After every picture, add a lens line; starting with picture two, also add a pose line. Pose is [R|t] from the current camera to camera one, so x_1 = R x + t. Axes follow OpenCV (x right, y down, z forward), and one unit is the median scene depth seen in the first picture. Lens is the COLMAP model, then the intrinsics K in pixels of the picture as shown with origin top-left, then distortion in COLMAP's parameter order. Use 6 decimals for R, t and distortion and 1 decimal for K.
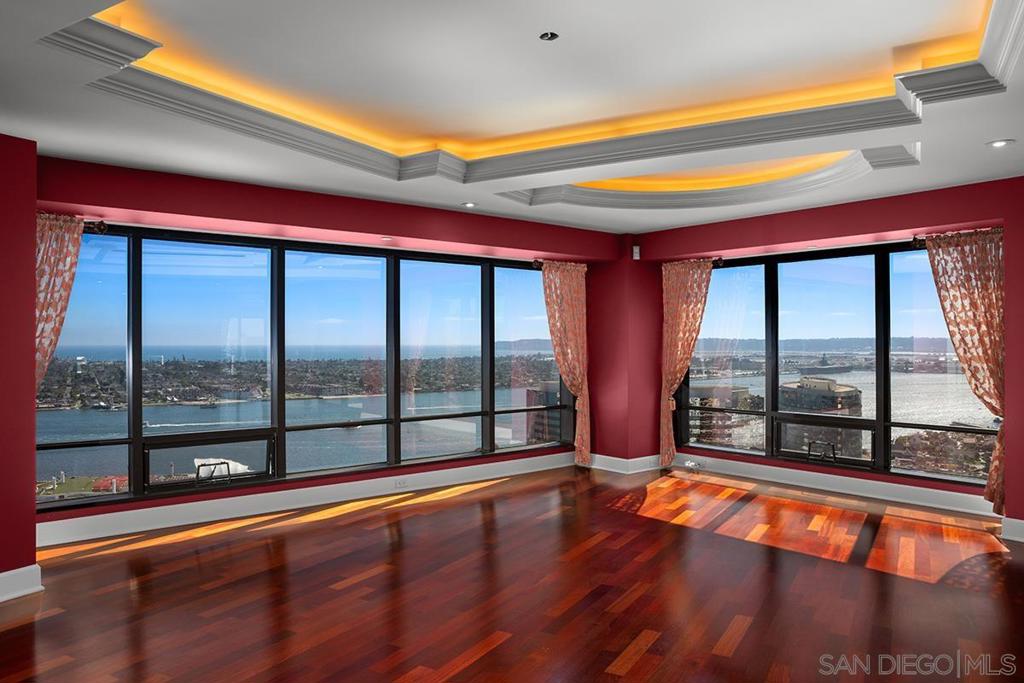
lens RADIAL K [[703.5, 0, 512.0], [0, 703.5, 341.5], [0, 0, 1]] dist [-0.067657, 0.000577]
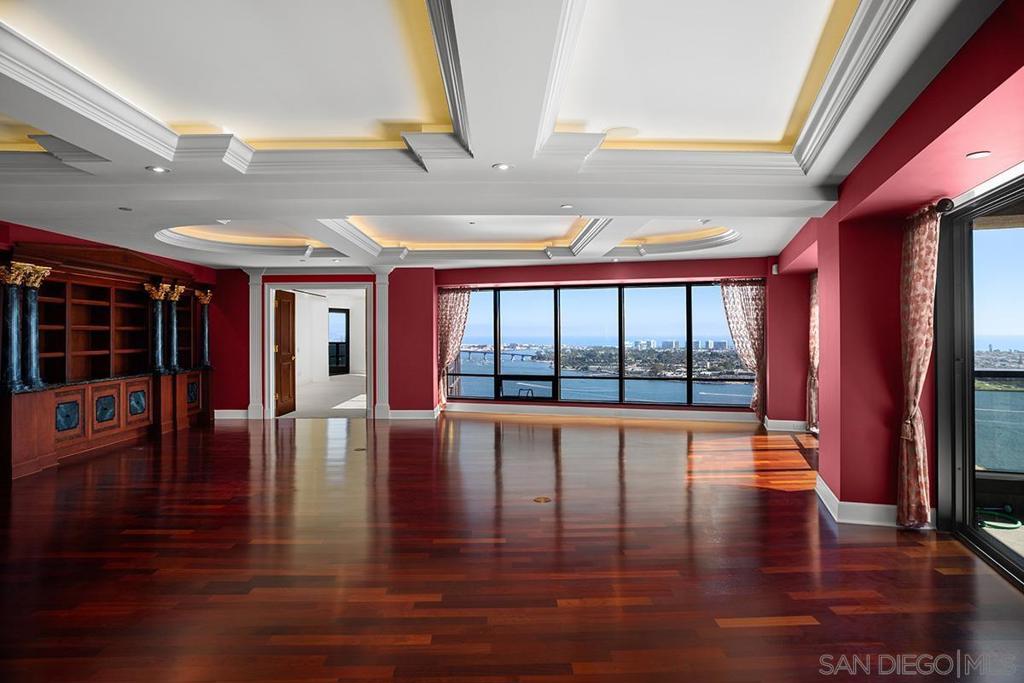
lens RADIAL K [[606.7, 0, 512.0], [0, 606.7, 341.5], [0, 0, 1]] dist [-0.083829, 0.000352]
pose [[0.539684, 0.011695, -0.841786, 0.913826], [0.003355, 0.999866, 0.016042, -0.006170], [0.841861, -0.011482, 0.539572, -0.067396]]
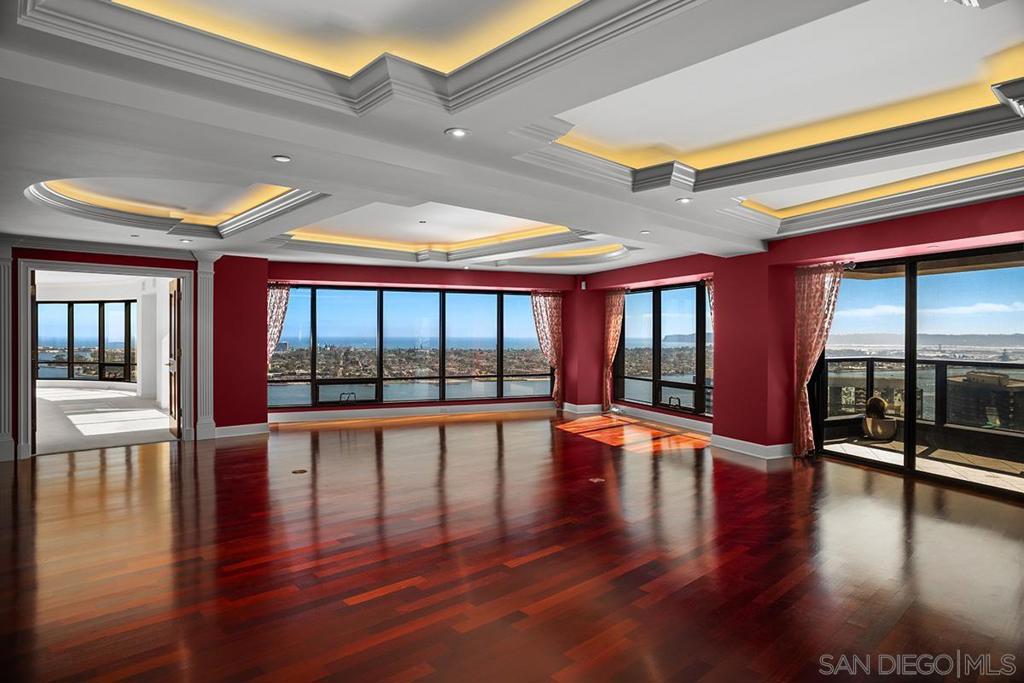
lens RADIAL K [[590.2, 0, 512.0], [0, 590.2, 341.5], [0, 0, 1]] dist [-0.035747, 0.000642]
pose [[0.957512, 0.008380, -0.288273, 0.442348], [-0.004981, 0.999909, 0.012525, -0.006111], [0.288352, -0.010557, 0.957466, -0.454347]]
